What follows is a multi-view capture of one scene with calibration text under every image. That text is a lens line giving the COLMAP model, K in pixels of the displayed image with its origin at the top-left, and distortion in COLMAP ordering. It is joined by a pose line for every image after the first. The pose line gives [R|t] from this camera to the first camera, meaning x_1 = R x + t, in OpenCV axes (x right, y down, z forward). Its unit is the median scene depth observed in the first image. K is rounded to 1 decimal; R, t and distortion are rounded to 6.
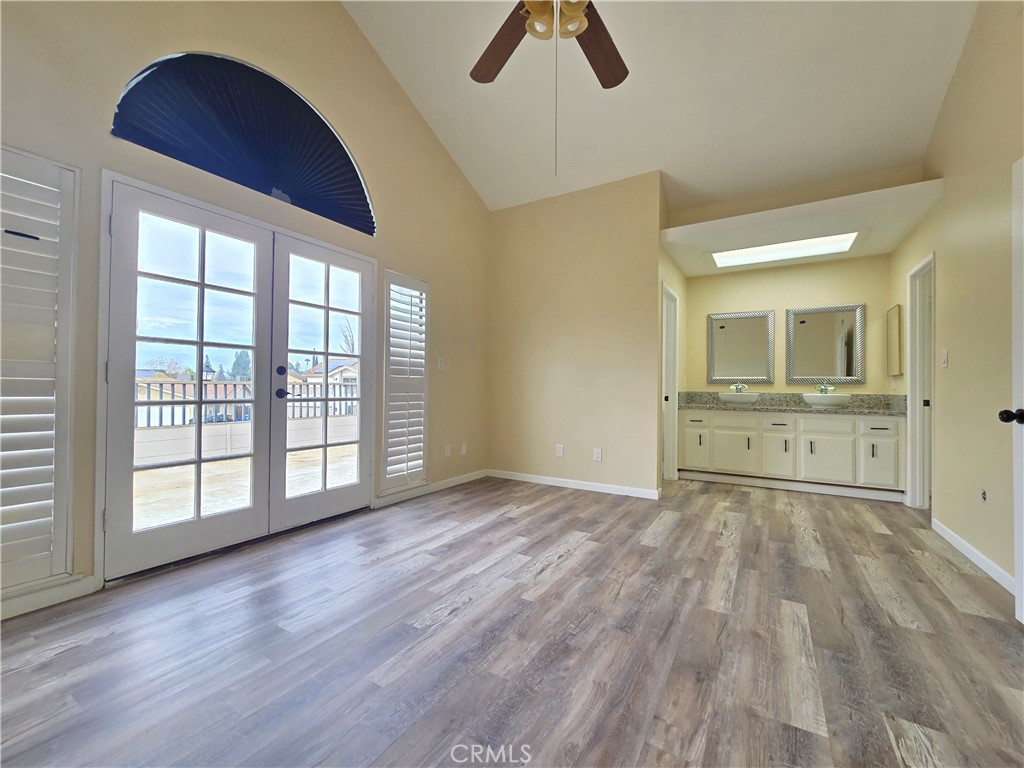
lens RADIAL K [[415.2, 0, 525.2], [0, 415.2, 382.4], [0, 0, 1]] dist [0.001768, 0.000403]
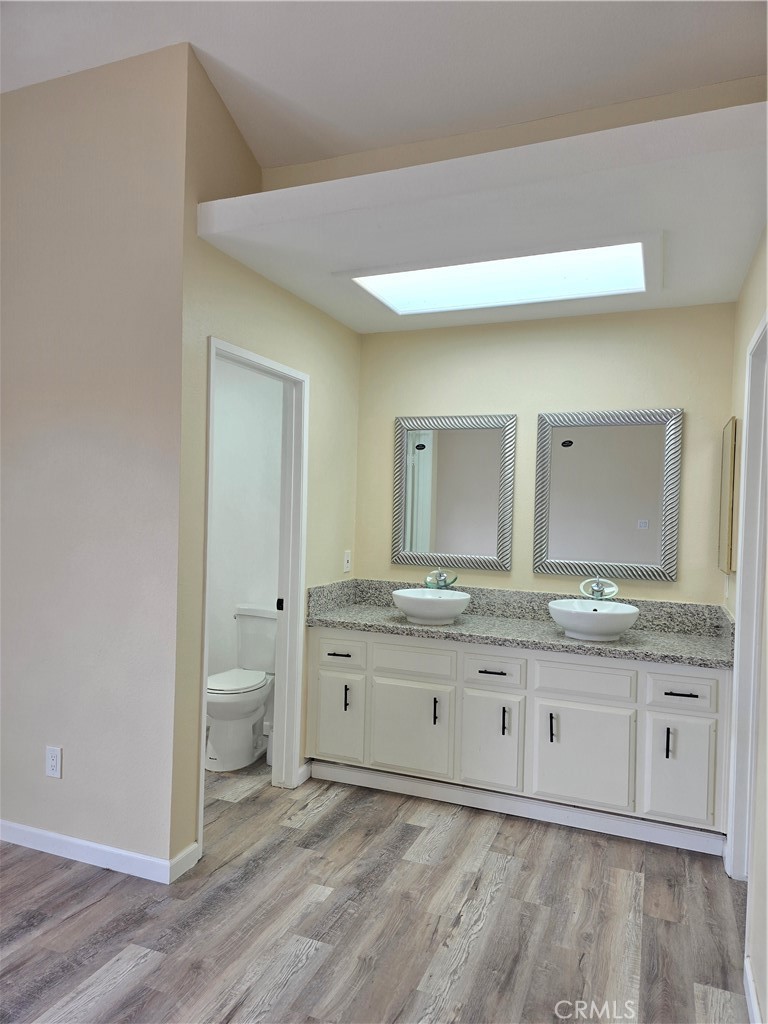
lens RADIAL K [[702.3, 0, 374.7], [0, 702.3, 530.6], [0, 0, 1]] dist [0.076171, -0.039364]
pose [[0.986752, 0.013103, 0.161705, 0.361487], [-0.018728, 0.999270, 0.033312, -0.076767], [-0.161151, -0.035899, 0.986277, 0.271961]]
